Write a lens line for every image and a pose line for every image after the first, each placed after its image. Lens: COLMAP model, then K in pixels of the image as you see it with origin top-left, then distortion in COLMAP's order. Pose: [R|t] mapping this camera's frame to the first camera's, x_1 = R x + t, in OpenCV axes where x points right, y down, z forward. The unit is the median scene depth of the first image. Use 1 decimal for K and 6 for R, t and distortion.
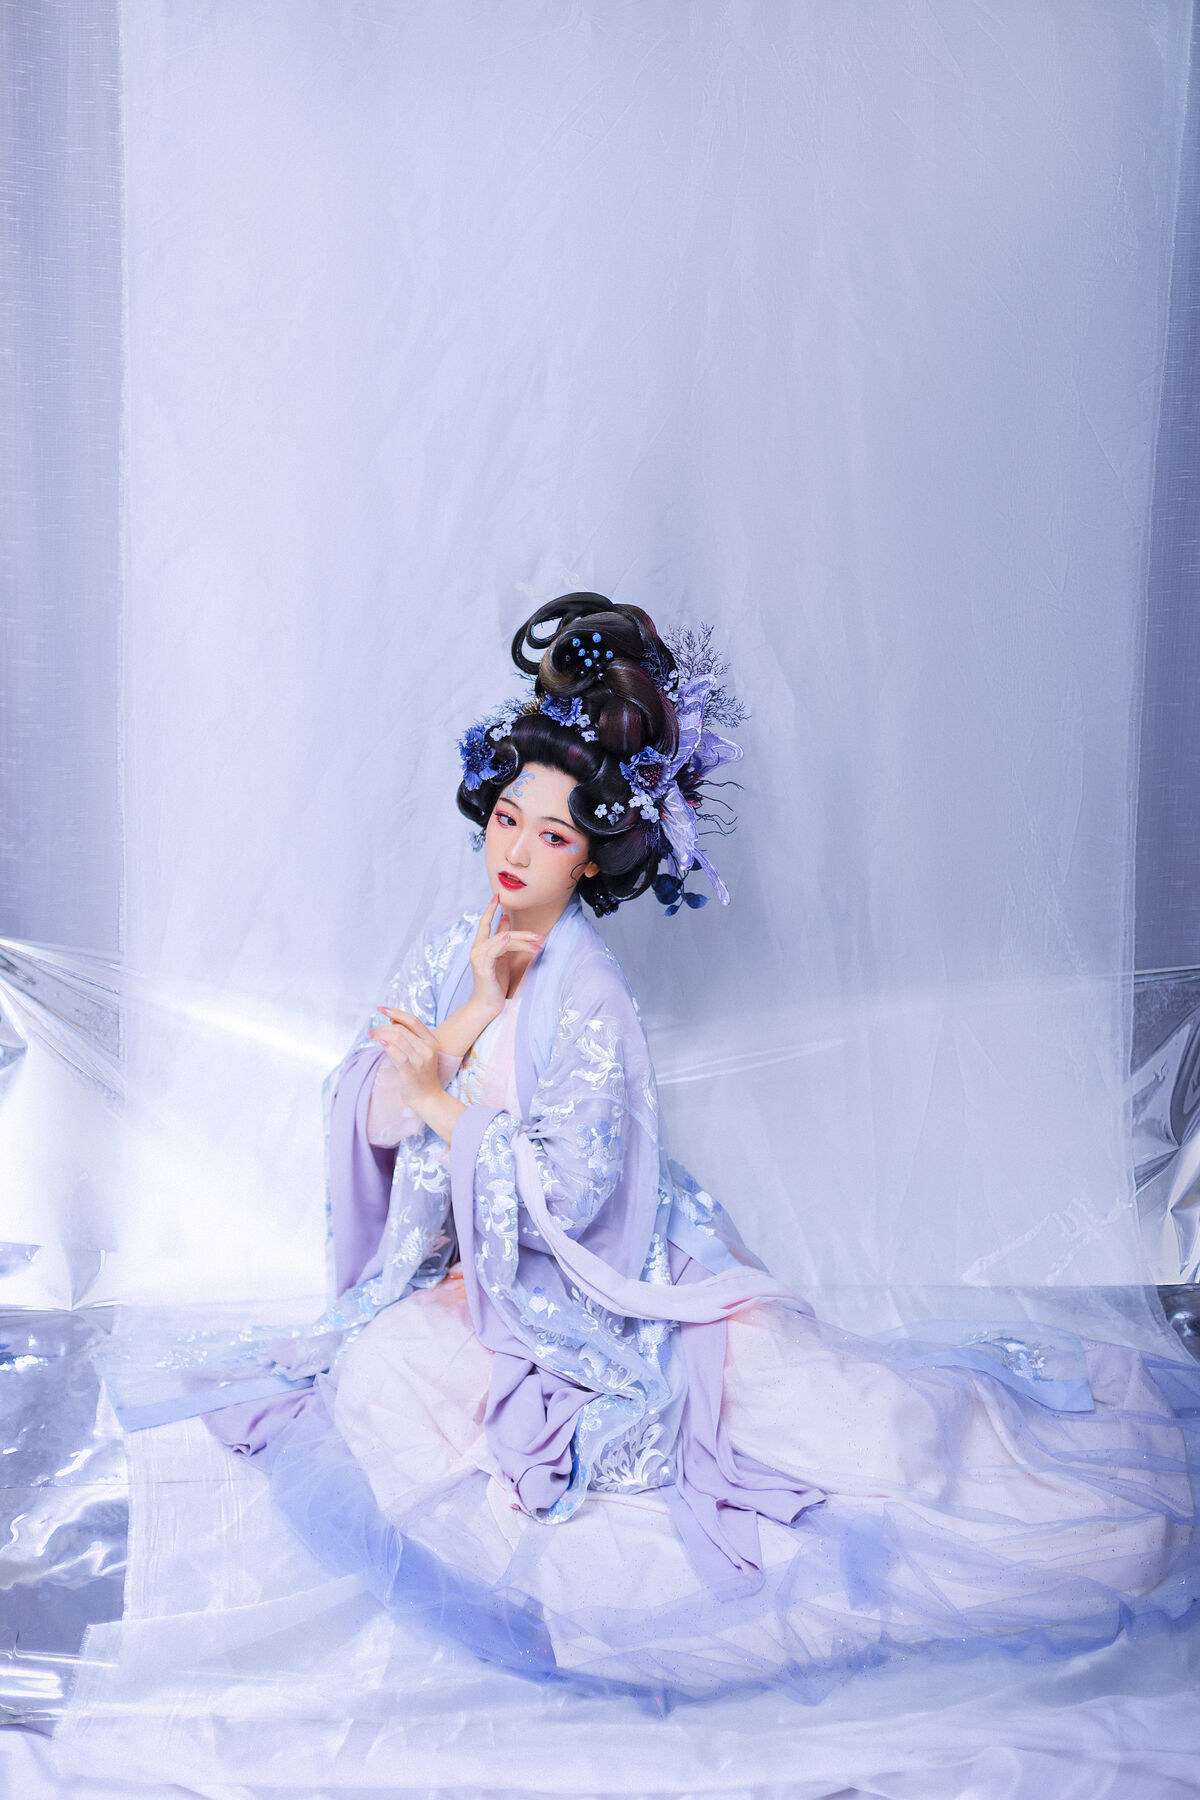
lens RADIAL K [[3016.0, 0, 596.9], [0, 3016.0, 902.7], [0, 0, 1]] dist [0.232680, -0.025284]
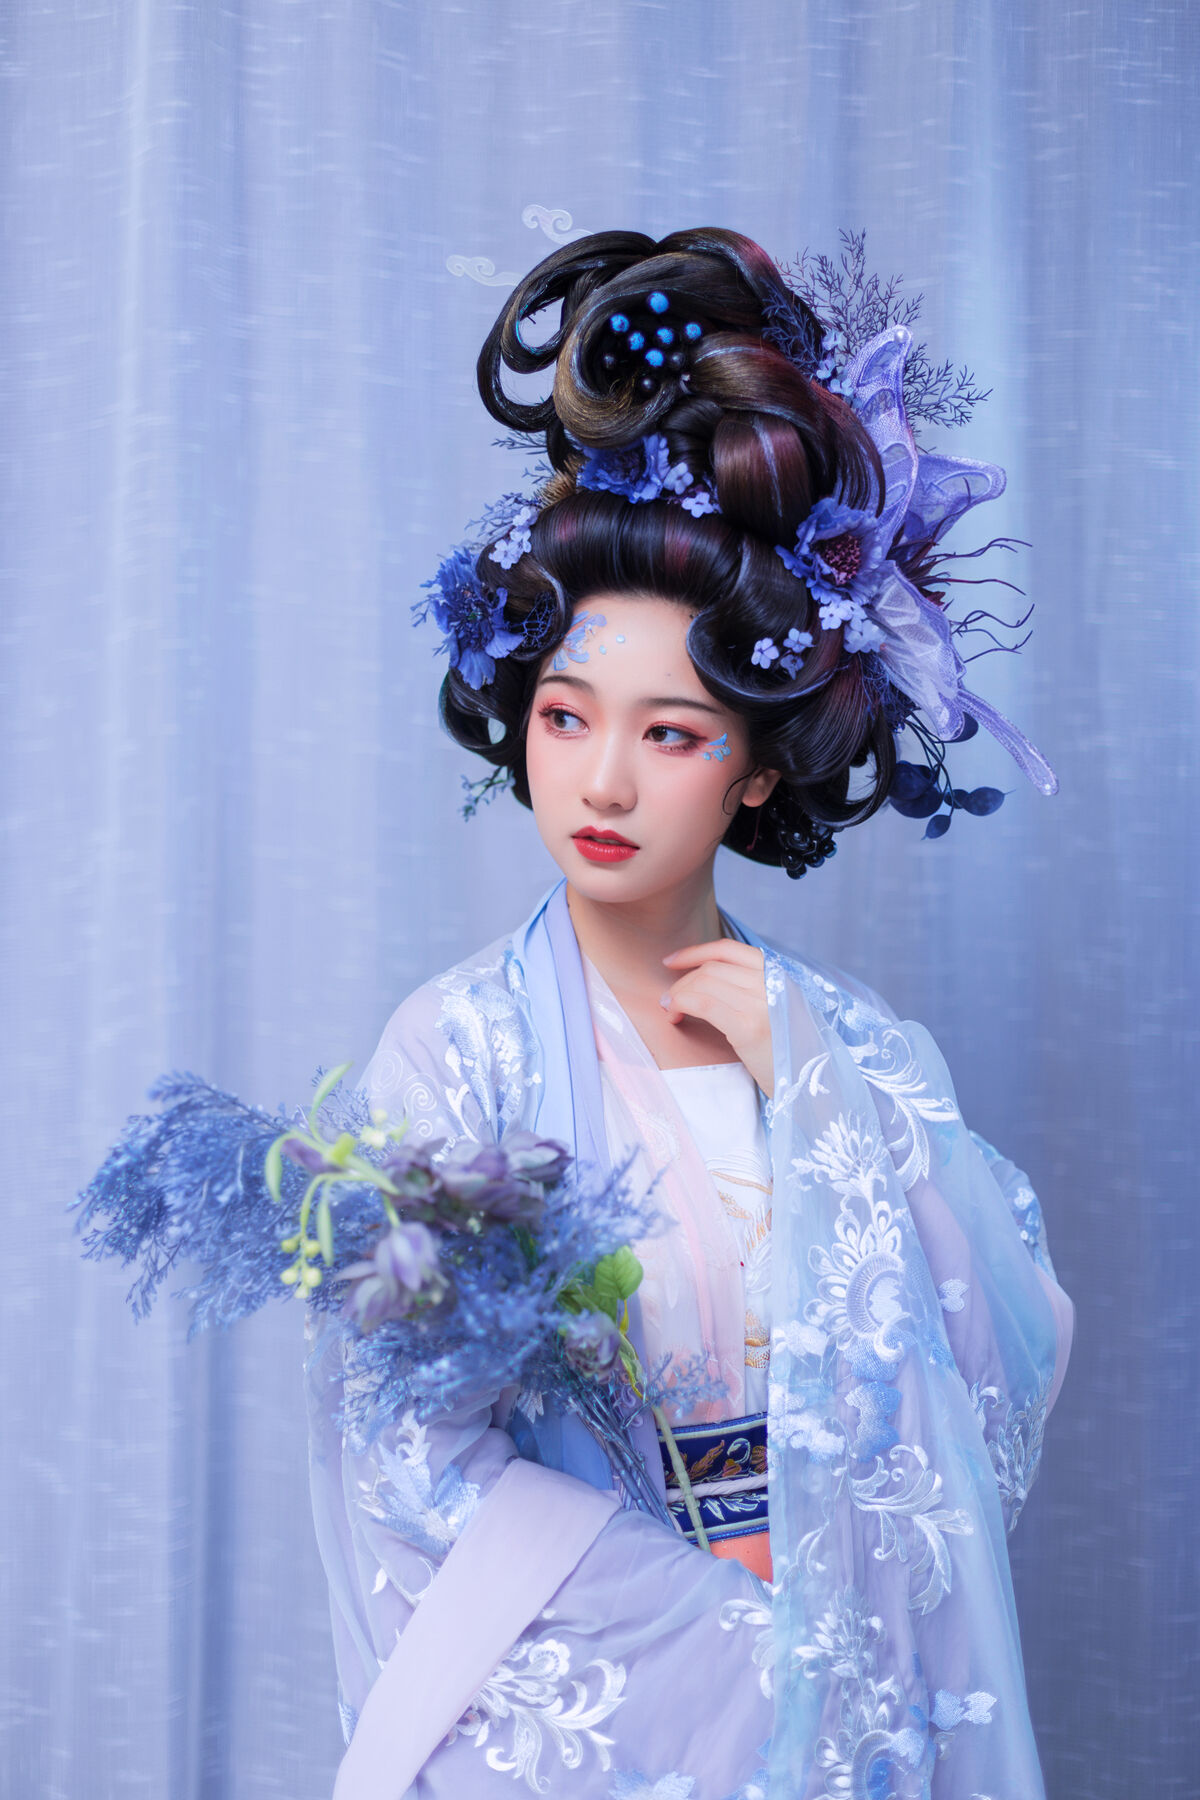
lens RADIAL K [[3010.7, 0, 599.2], [0, 3010.7, 895.2], [0, 0, 1]] dist [-0.031007, -0.029538]
pose [[0.964555, -0.257483, 0.057764, -0.059529], [0.257603, 0.966235, 0.005499, -0.003557], [-0.057230, 0.009576, 0.998315, 0.533118]]
